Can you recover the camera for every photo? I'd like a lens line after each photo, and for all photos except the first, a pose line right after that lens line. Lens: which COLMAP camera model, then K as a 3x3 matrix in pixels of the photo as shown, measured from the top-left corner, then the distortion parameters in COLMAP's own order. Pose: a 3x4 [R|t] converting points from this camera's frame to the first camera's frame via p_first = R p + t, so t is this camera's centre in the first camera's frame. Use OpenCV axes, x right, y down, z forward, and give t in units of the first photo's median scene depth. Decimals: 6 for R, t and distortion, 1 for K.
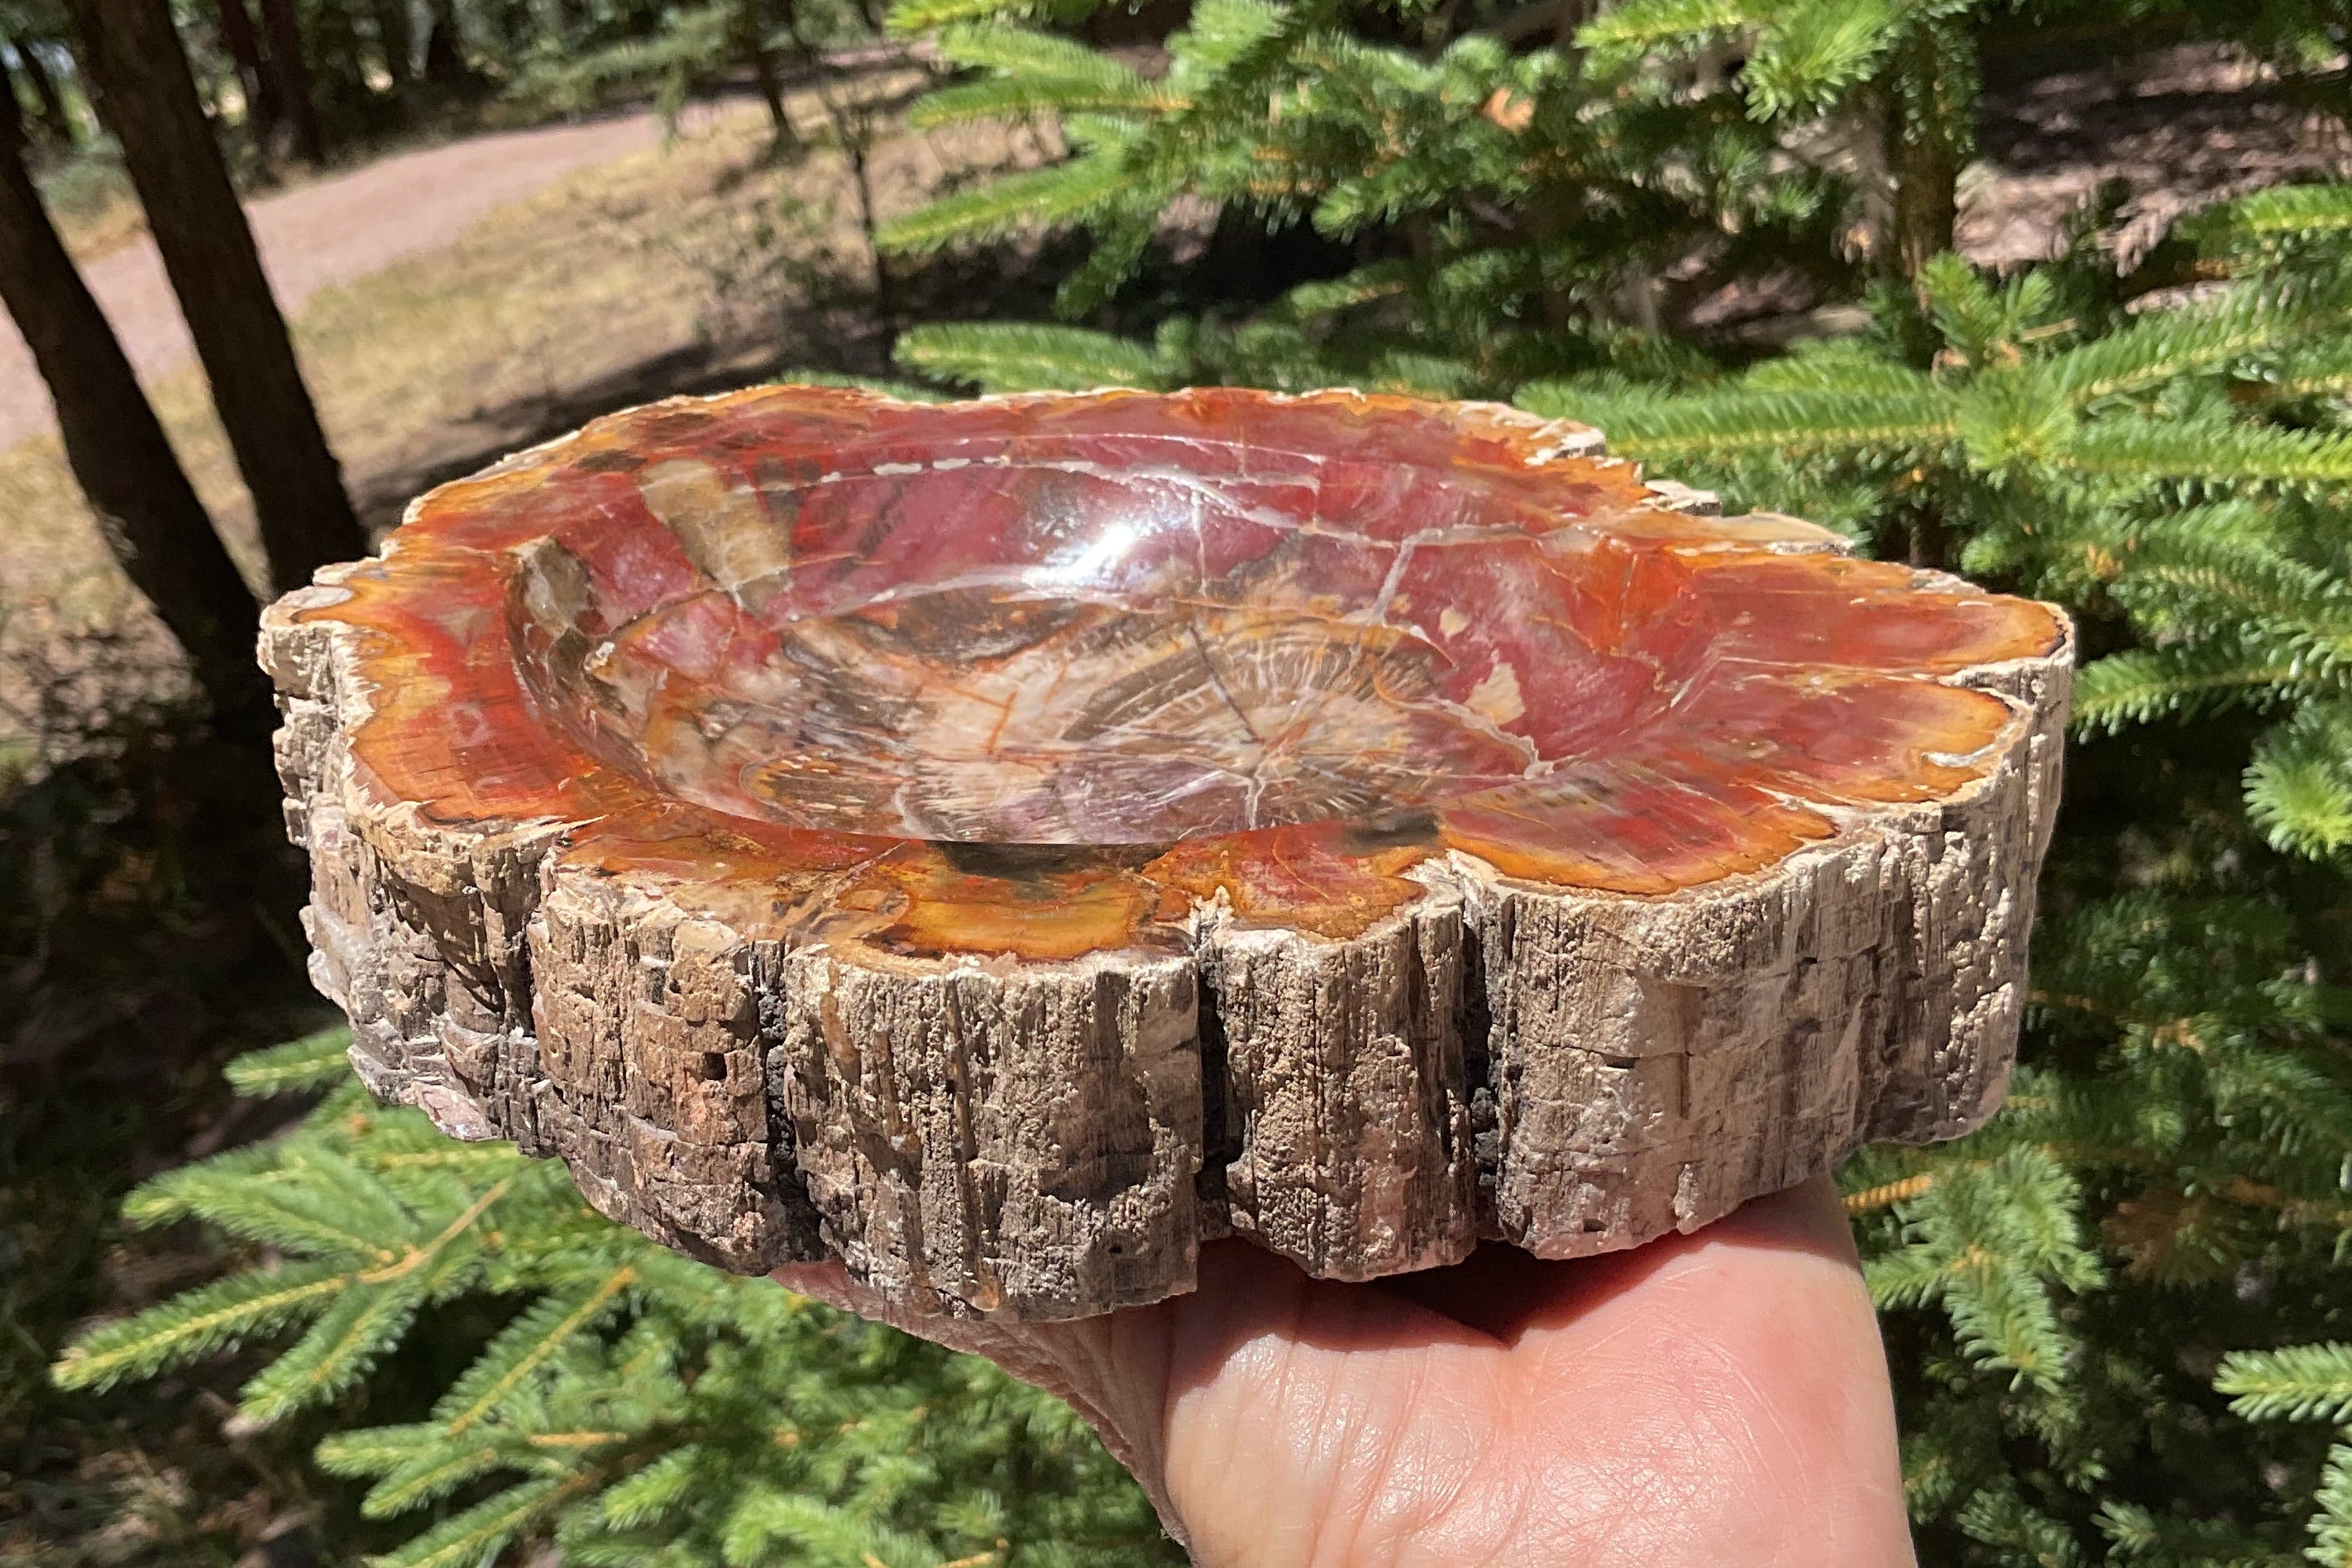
lens RADIAL K [[2801.5, 0, 1021.8], [0, 2801.5, 952.2], [0, 0, 1]] dist [0.097249, 0.000000]
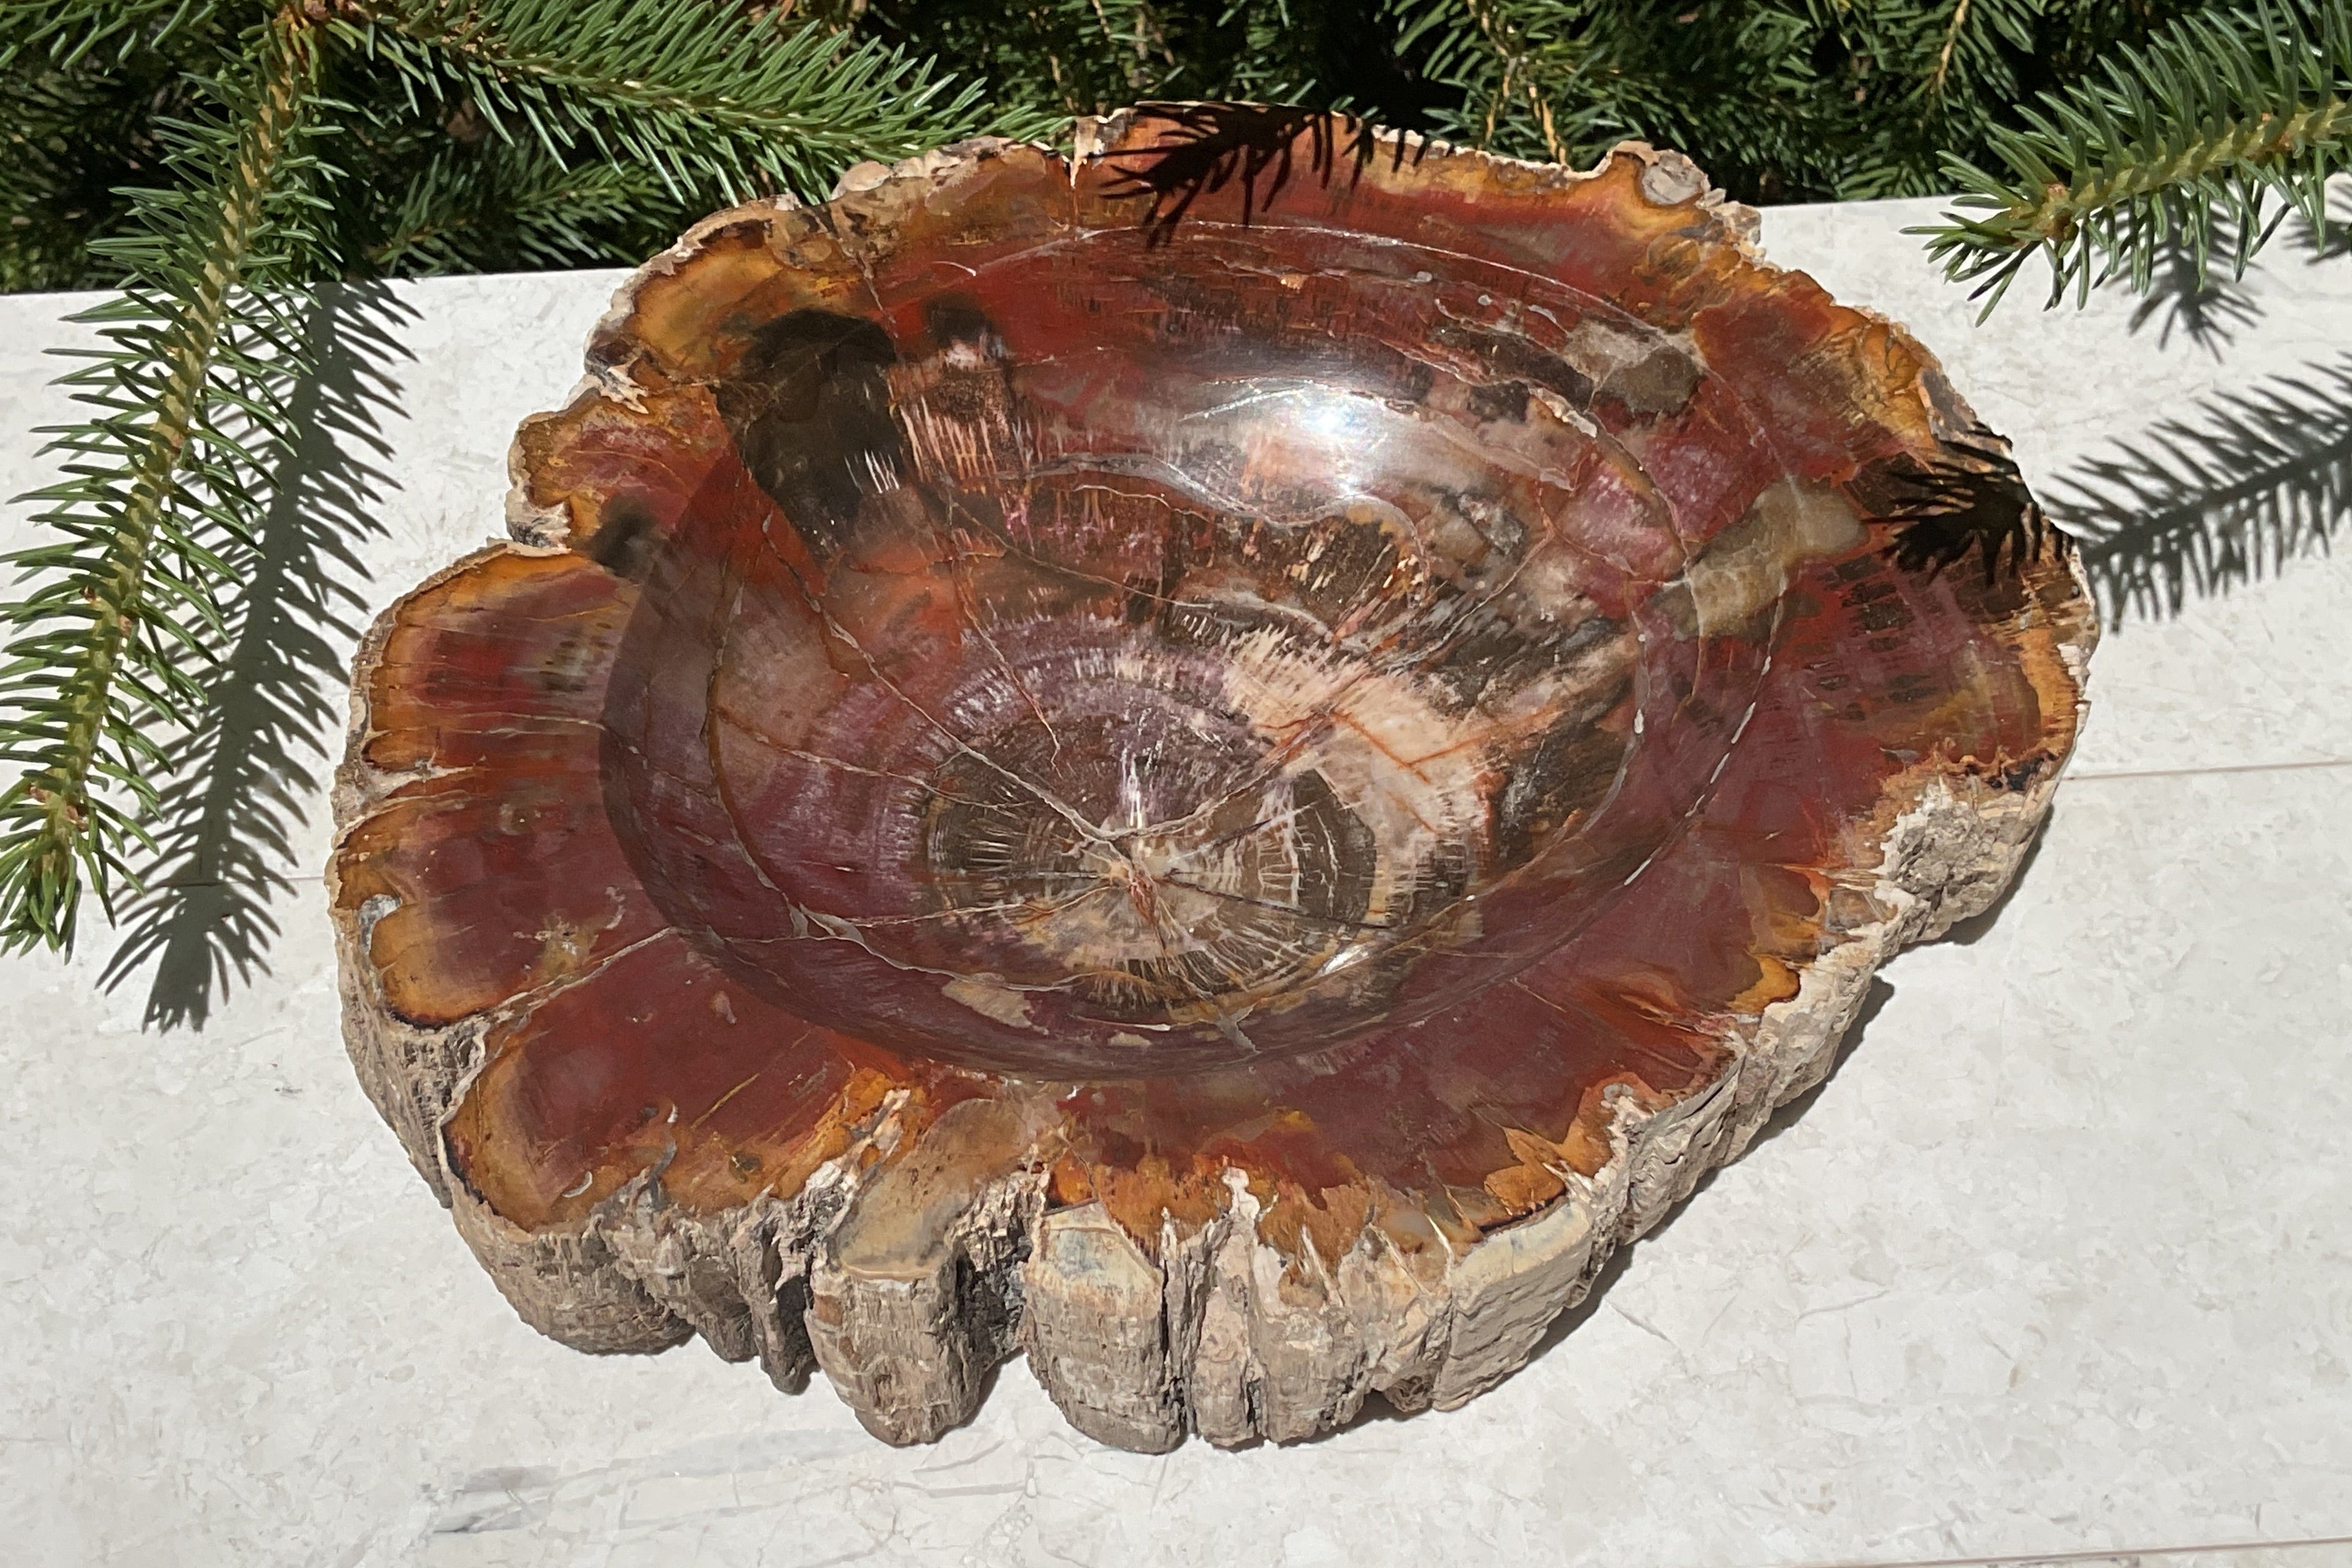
lens RADIAL K [[3199.0, 0, 1179.5], [0, 3199.0, 846.7], [0, 0, 1]] dist [0.098994, 0.000000]
pose [[-0.554648, 0.722326, -0.413051, 0.544698], [-0.371475, 0.229237, 0.899698, -1.105727], [0.744562, 0.652454, 0.141181, 0.855967]]
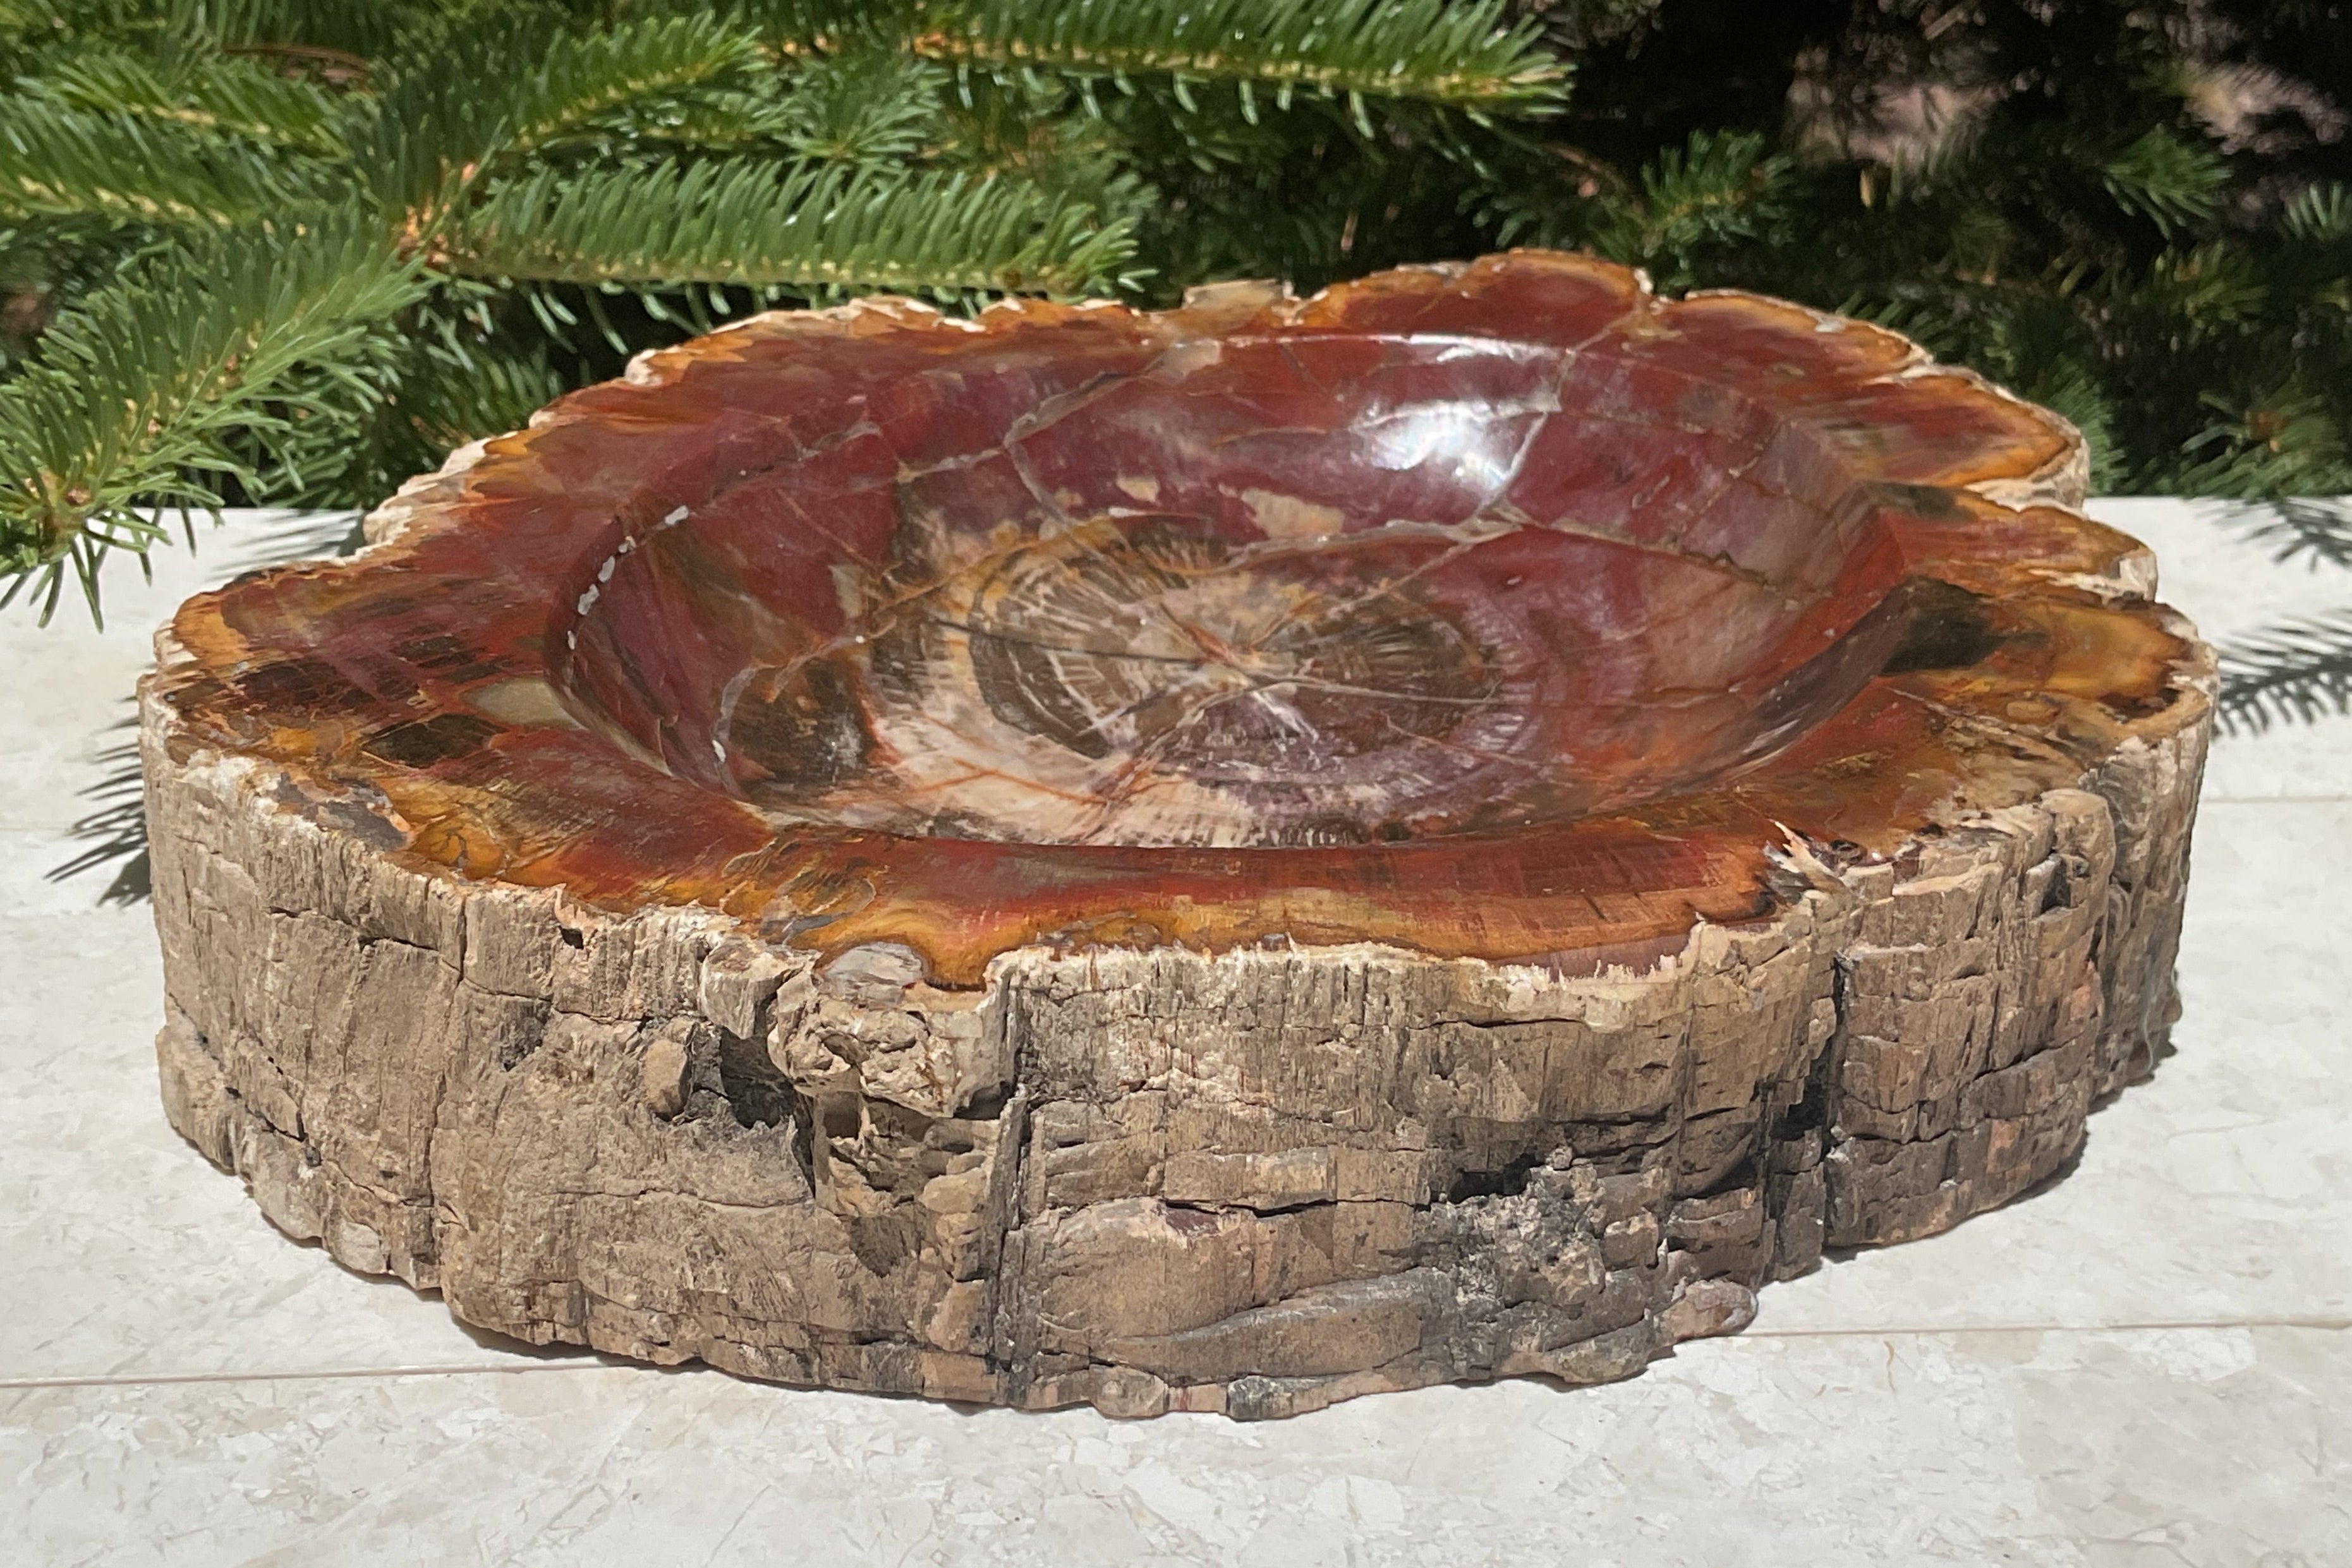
lens RADIAL K [[3198.6, 0, 1134.4], [0, 3198.6, 915.7], [0, 0, 1]] dist [0.098994, 0.000000]
pose [[0.210067, -0.416826, 0.884380, -0.854052], [0.437535, 0.849007, 0.296226, -0.319219], [-0.874320, 0.324720, 0.360724, 0.696927]]
